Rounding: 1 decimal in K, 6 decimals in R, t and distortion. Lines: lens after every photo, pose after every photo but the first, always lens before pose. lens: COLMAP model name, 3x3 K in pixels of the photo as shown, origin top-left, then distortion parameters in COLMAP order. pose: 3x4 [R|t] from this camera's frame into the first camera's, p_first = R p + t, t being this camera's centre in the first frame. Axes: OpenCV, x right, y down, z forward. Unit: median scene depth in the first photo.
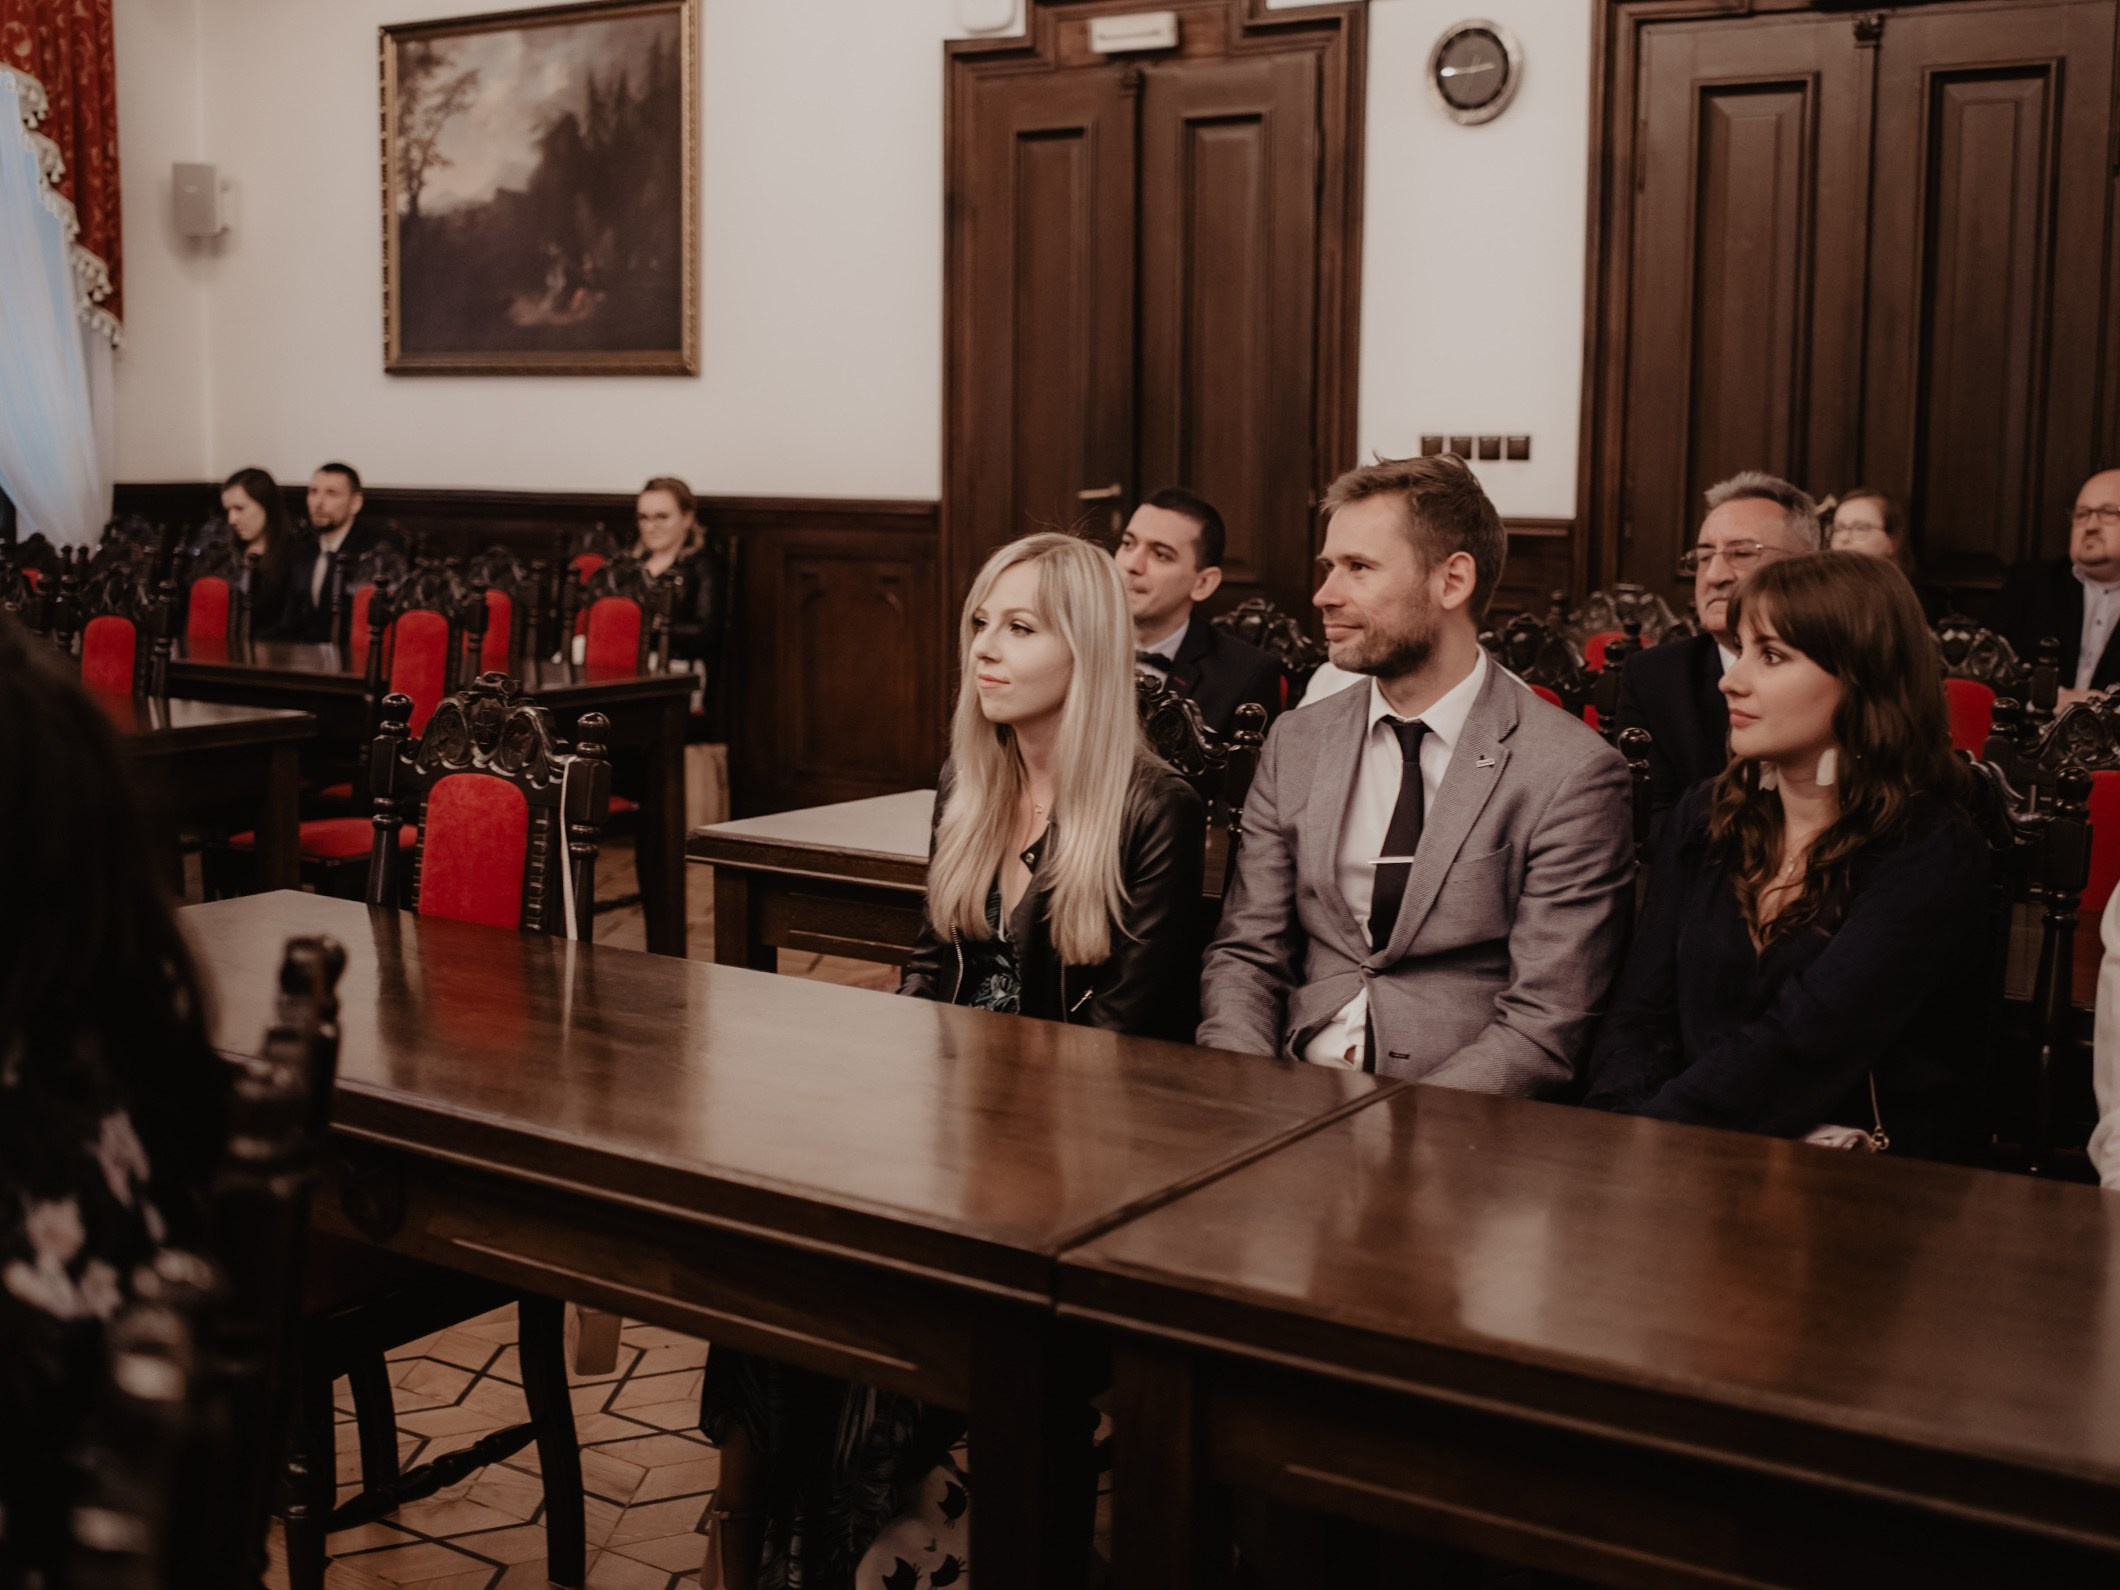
lens RADIAL K [[2560.6, 0, 1056.8], [0, 2560.6, 787.3], [0, 0, 1]] dist [-0.055979, 0.000000]
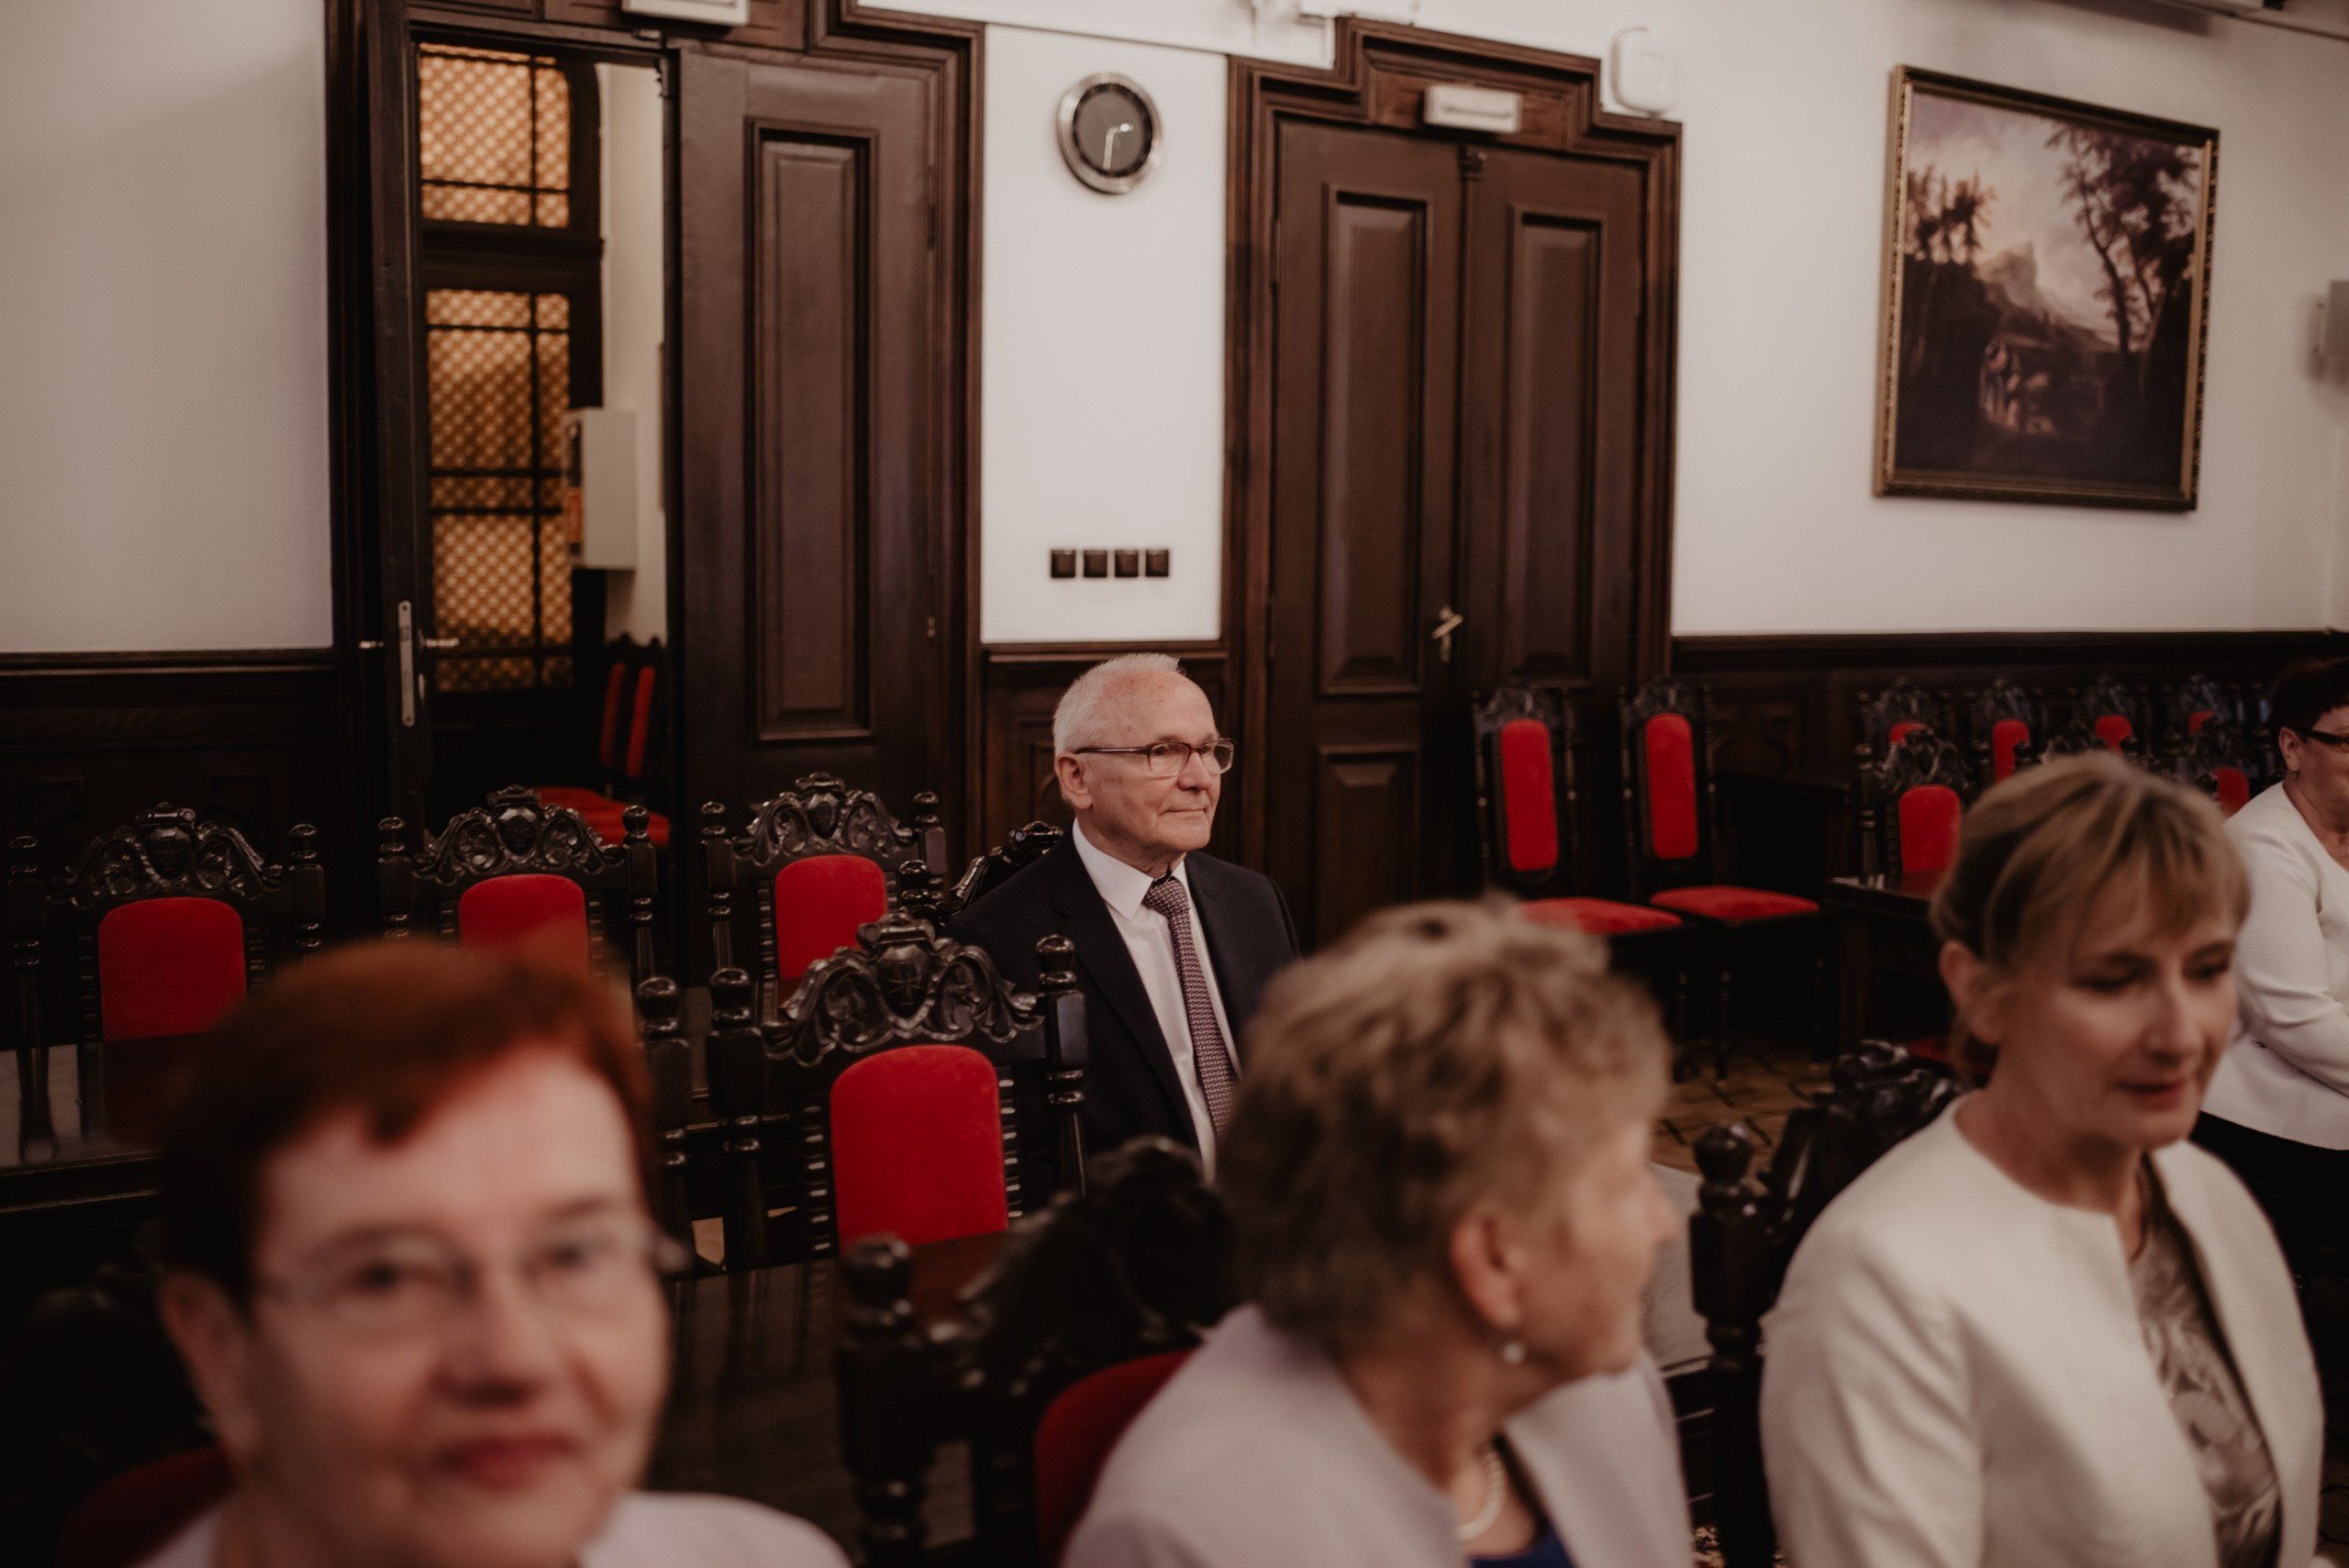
lens RADIAL K [[2263.5, 0, 1173.6], [0, 2263.5, 794.4], [0, 0, 1]] dist [-0.066294, 0.000000]
pose [[0.419150, -0.105428, 0.901775, -0.425511], [0.111539, 0.991691, 0.064096, -0.080917], [-0.901039, 0.073717, 0.427427, 0.521730]]
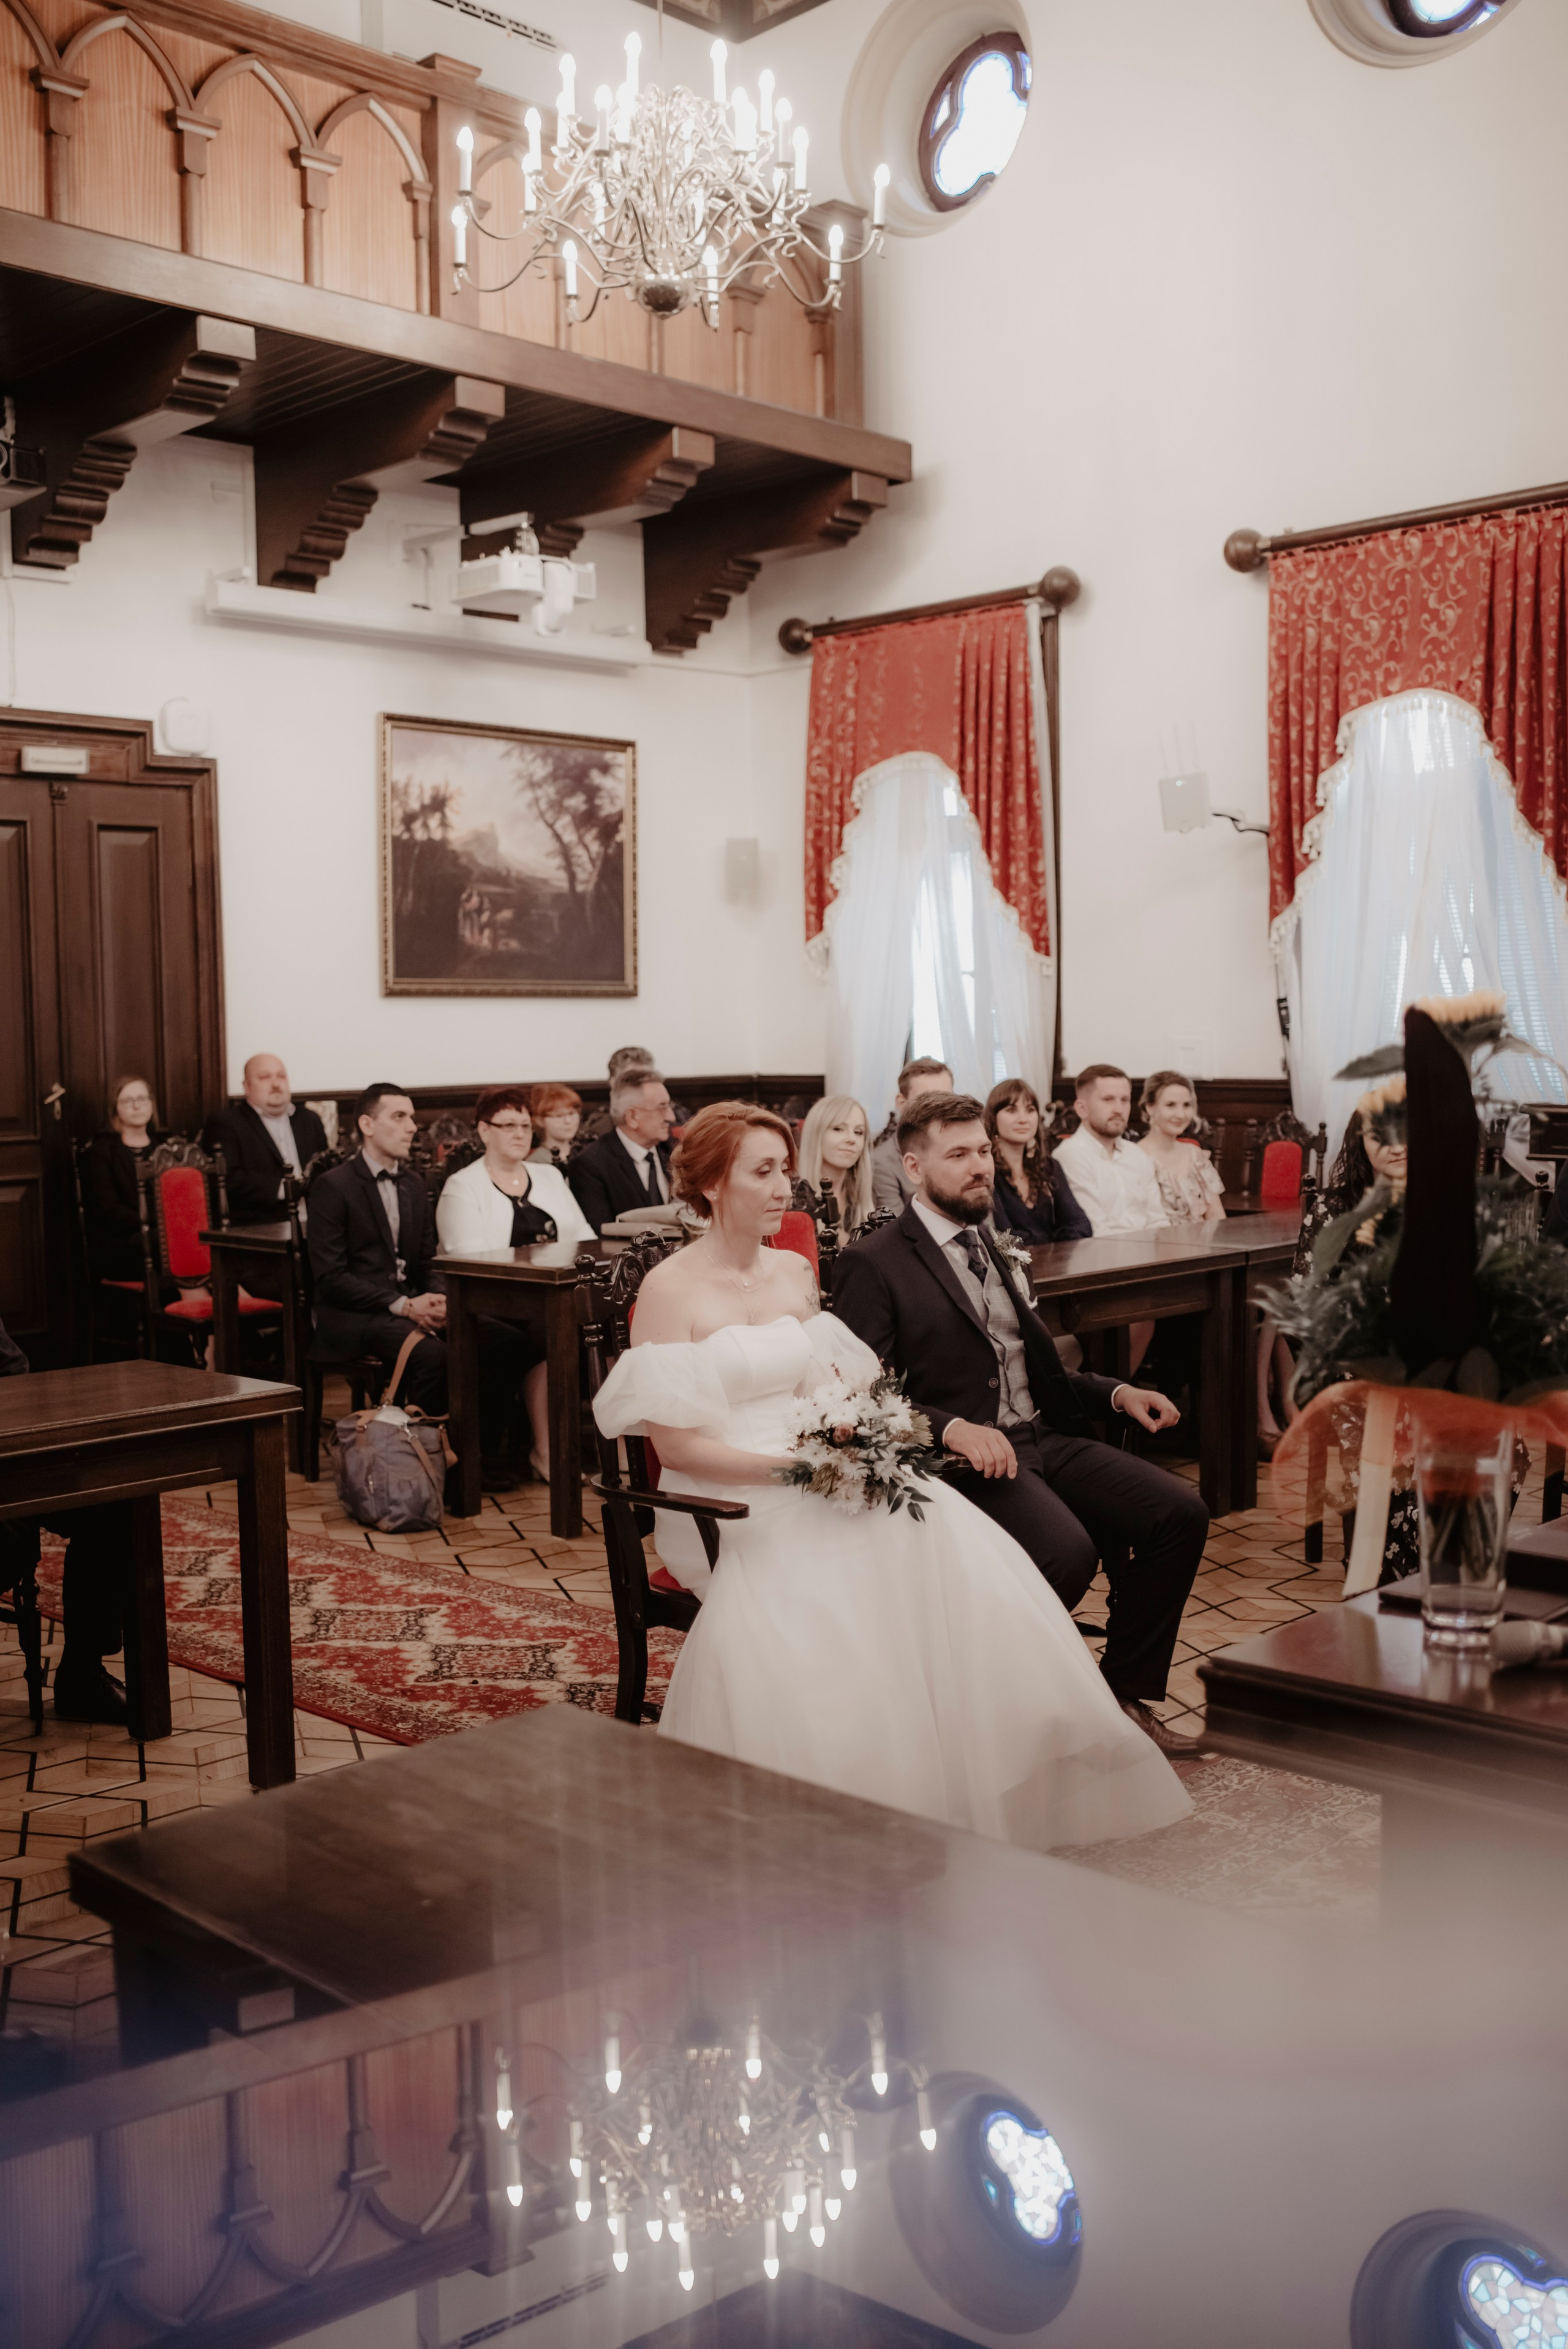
lens RADIAL K [[2263.6, 0, 761.1], [0, 2263.6, 1159.5], [0, 0, 1]] dist [-0.066294, 0.000000]
pose [[0.175912, -0.075403, 0.981514, -0.723591], [0.149689, 0.987516, 0.049036, -0.052015], [-0.972958, 0.138296, 0.185003, 0.238833]]
